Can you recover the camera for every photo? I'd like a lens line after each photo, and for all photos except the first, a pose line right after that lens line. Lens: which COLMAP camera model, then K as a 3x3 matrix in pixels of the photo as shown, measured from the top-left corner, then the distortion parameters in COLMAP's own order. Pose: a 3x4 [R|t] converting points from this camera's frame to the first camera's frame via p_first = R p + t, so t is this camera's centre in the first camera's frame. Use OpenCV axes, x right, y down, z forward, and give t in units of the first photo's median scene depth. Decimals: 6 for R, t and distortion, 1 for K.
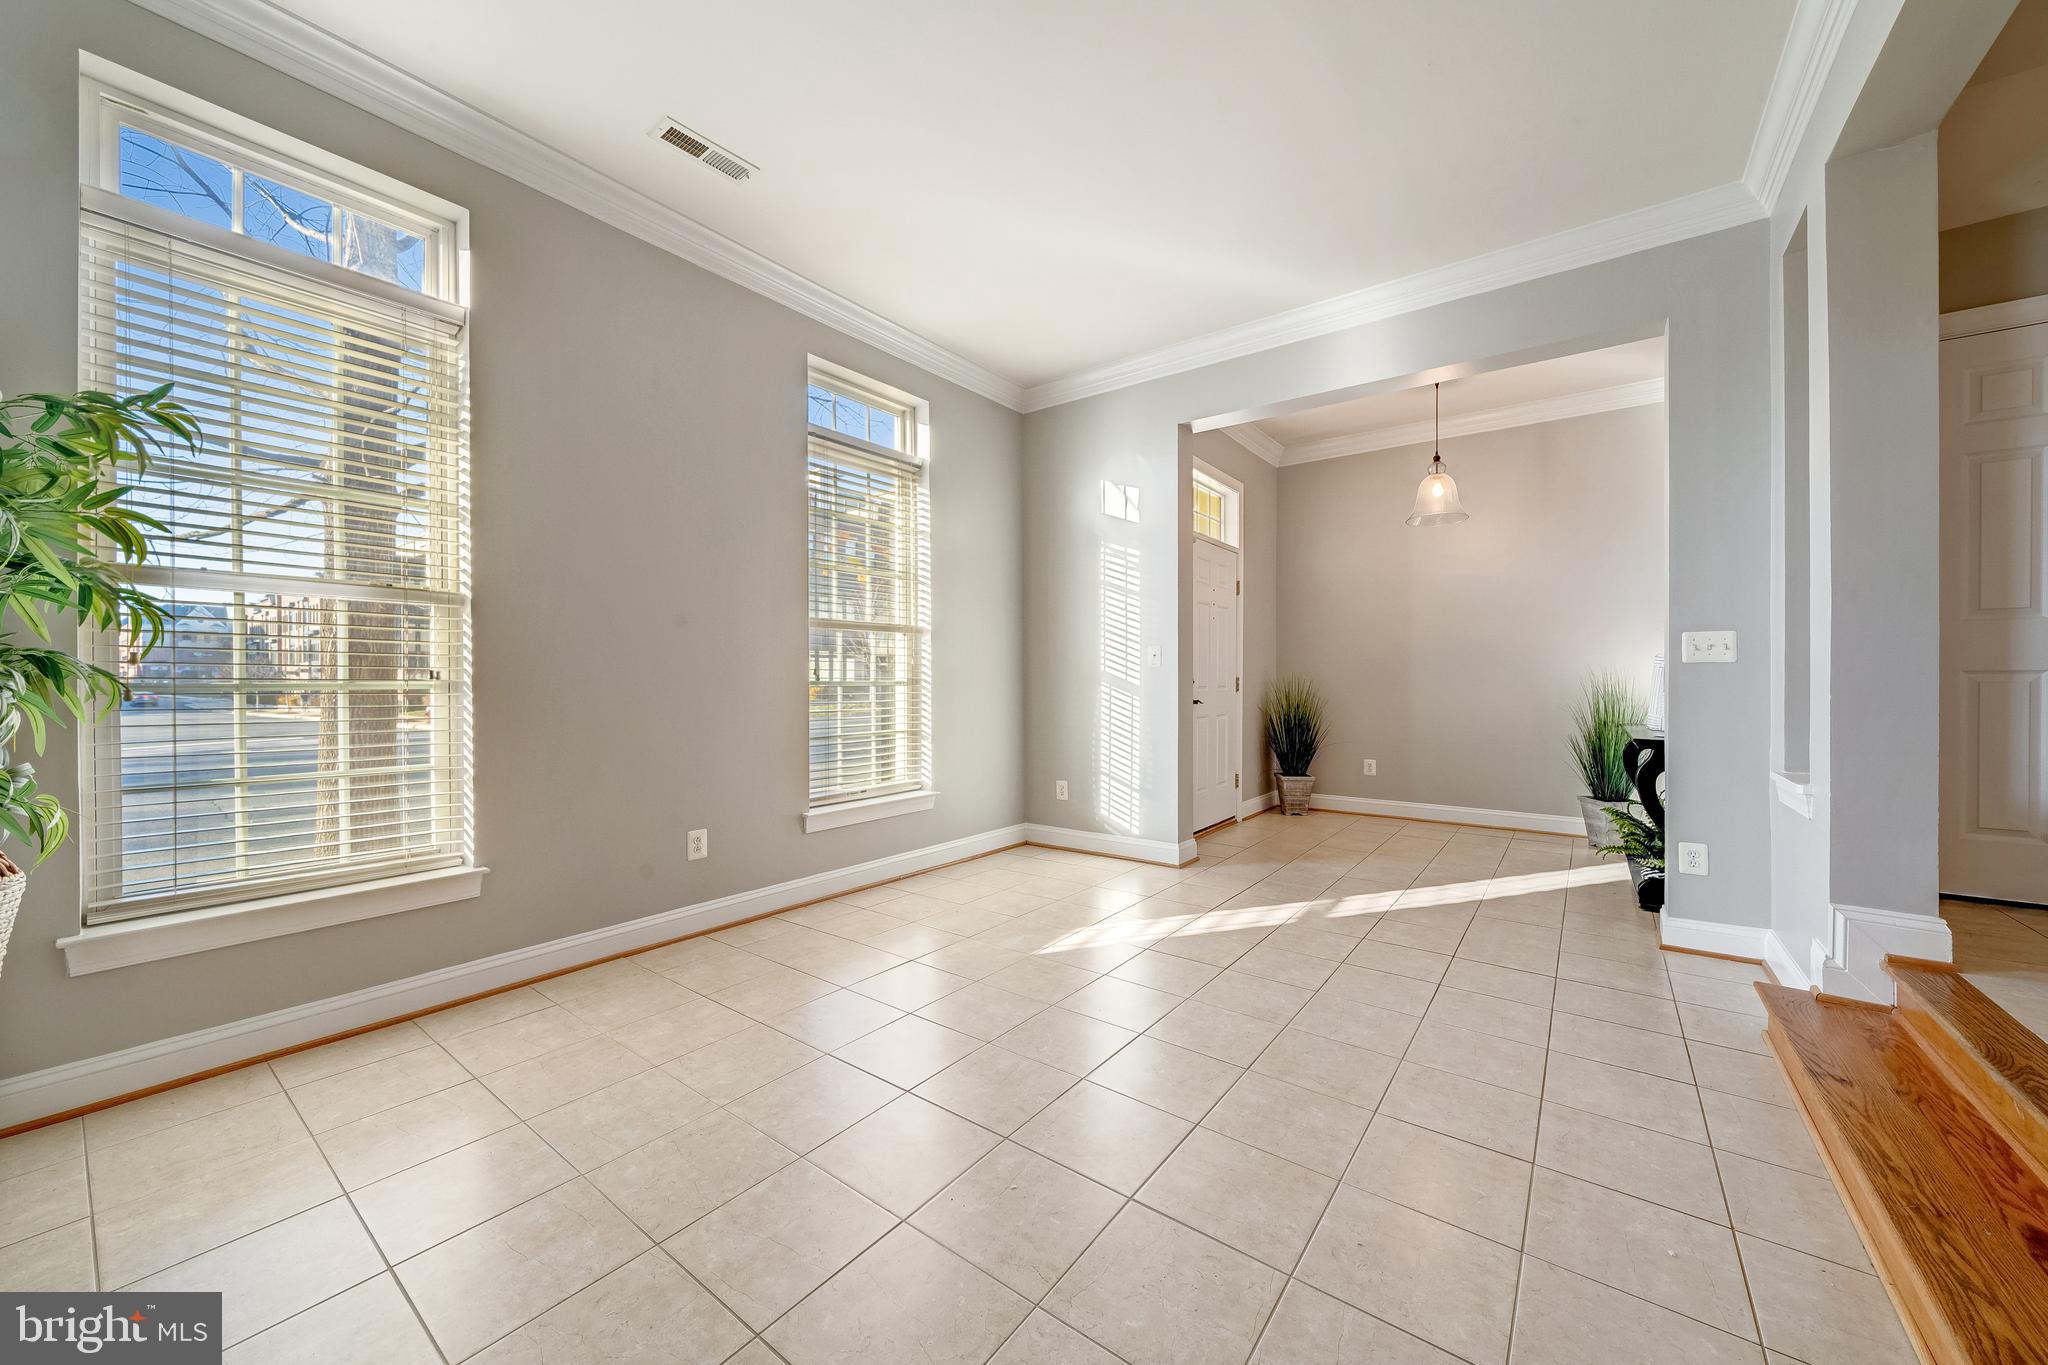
lens RADIAL K [[776.8, 0, 1013.1], [0, 776.8, 684.6], [0, 0, 1]] dist [0.001791, 0.000144]
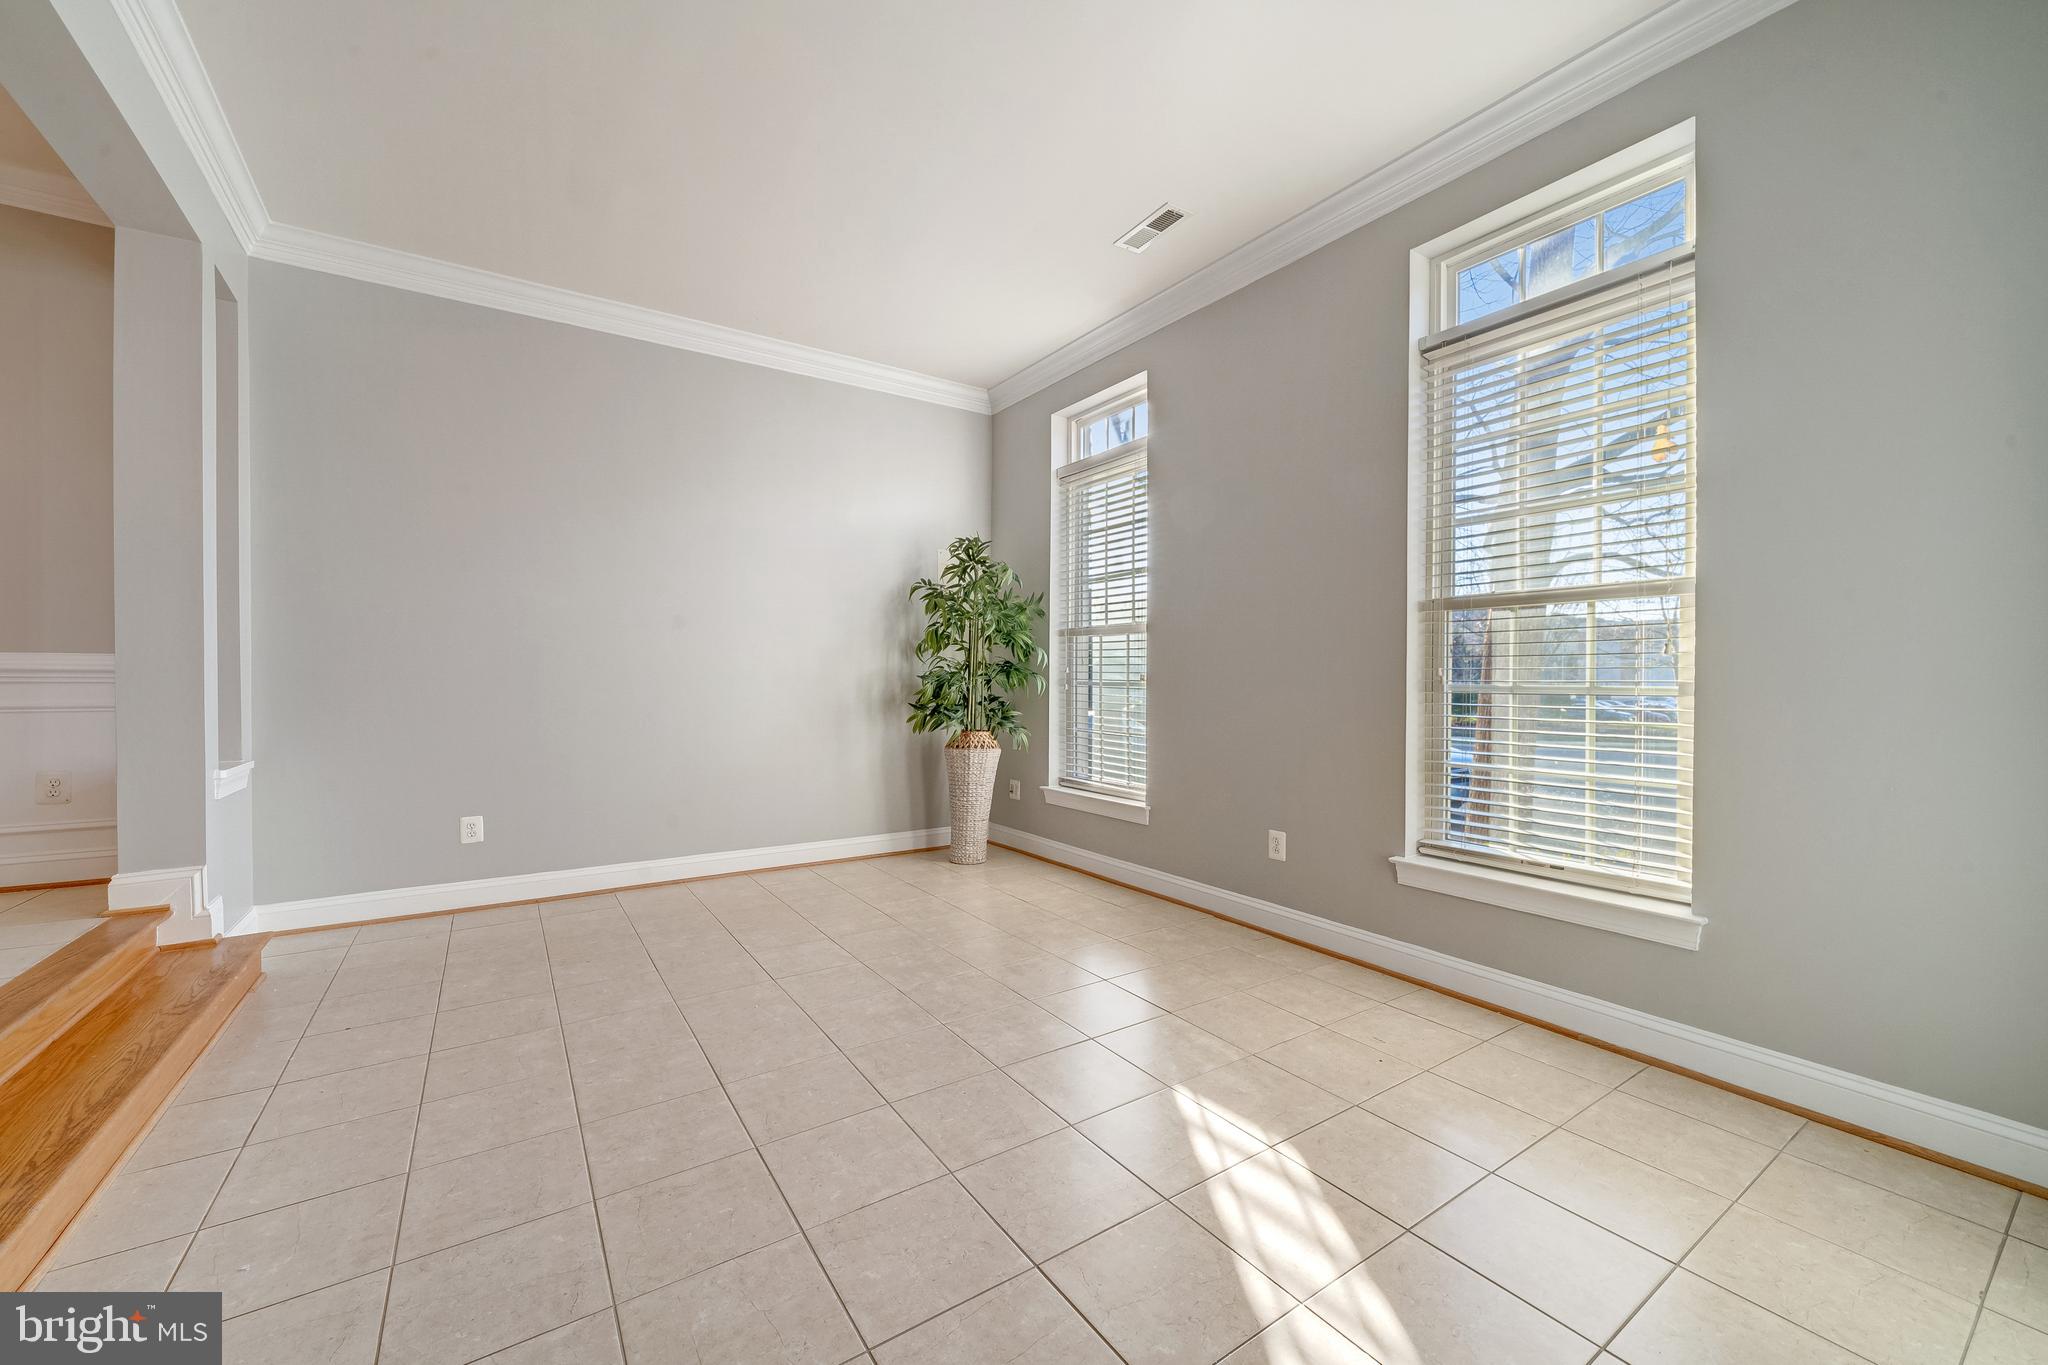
lens RADIAL K [[776.8, 0, 1013.1], [0, 776.8, 684.6], [0, 0, 1]] dist [0.001791, 0.000144]
pose [[-0.330434, 0.005207, -0.943815, 0.671102], [-0.010960, 0.999896, 0.009354, -0.008514], [0.943766, 0.013435, -0.330343, 1.031092]]
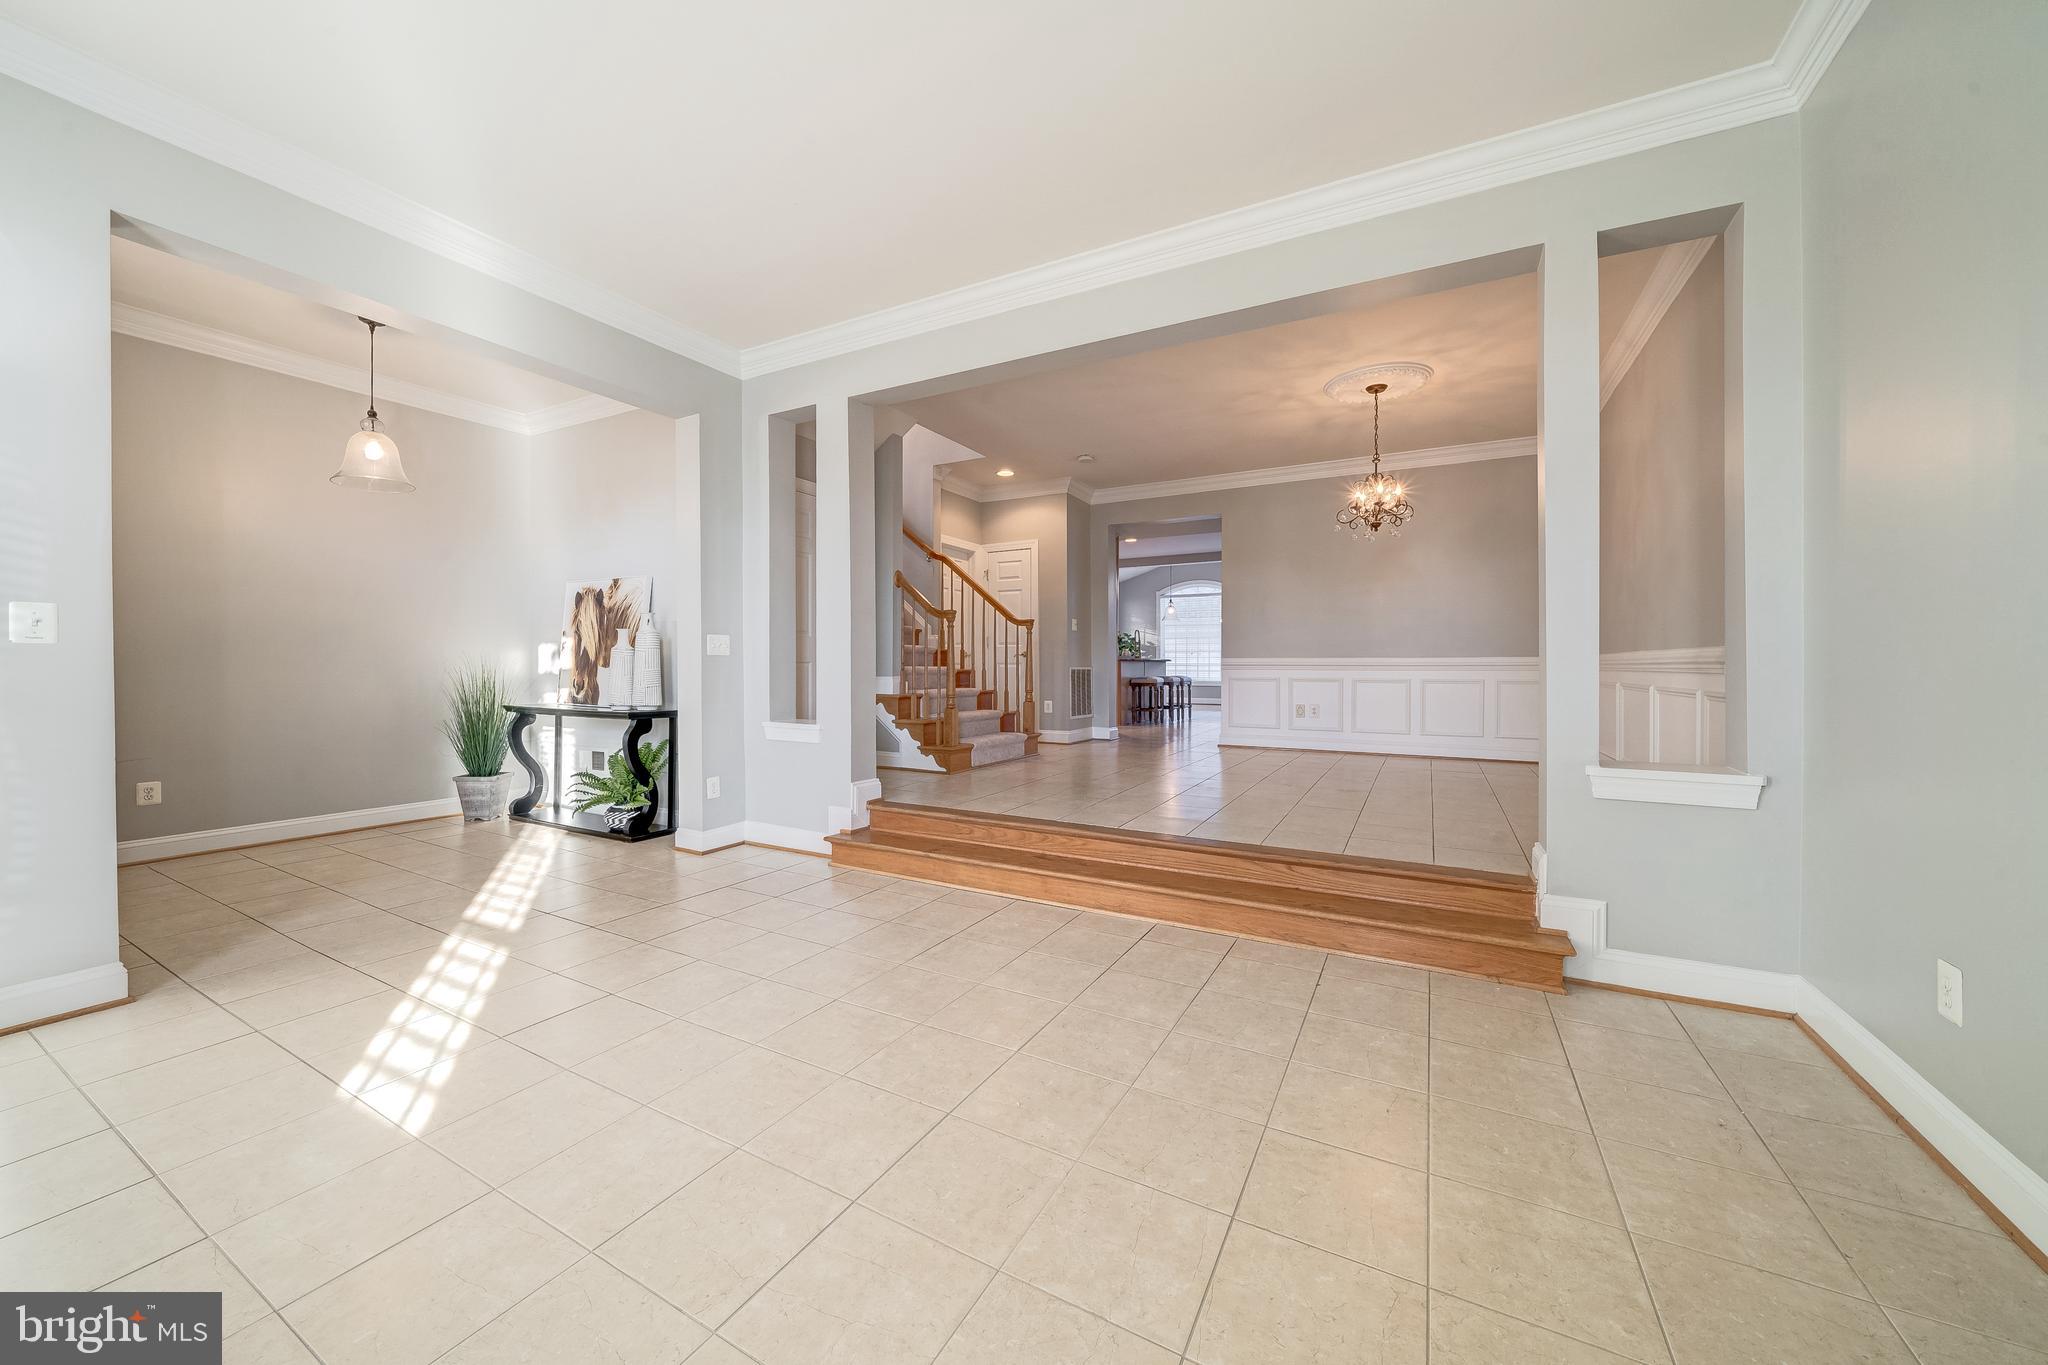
lens RADIAL K [[720.2, 0, 1027.6], [0, 720.2, 668.1], [0, 0, 1]] dist [-0.006437, -0.000029]
pose [[-0.164571, -0.002904, 0.986361, -0.550276], [0.006349, 0.999972, 0.004004, -0.005538], [-0.986345, 0.006922, -0.164548, 0.601083]]
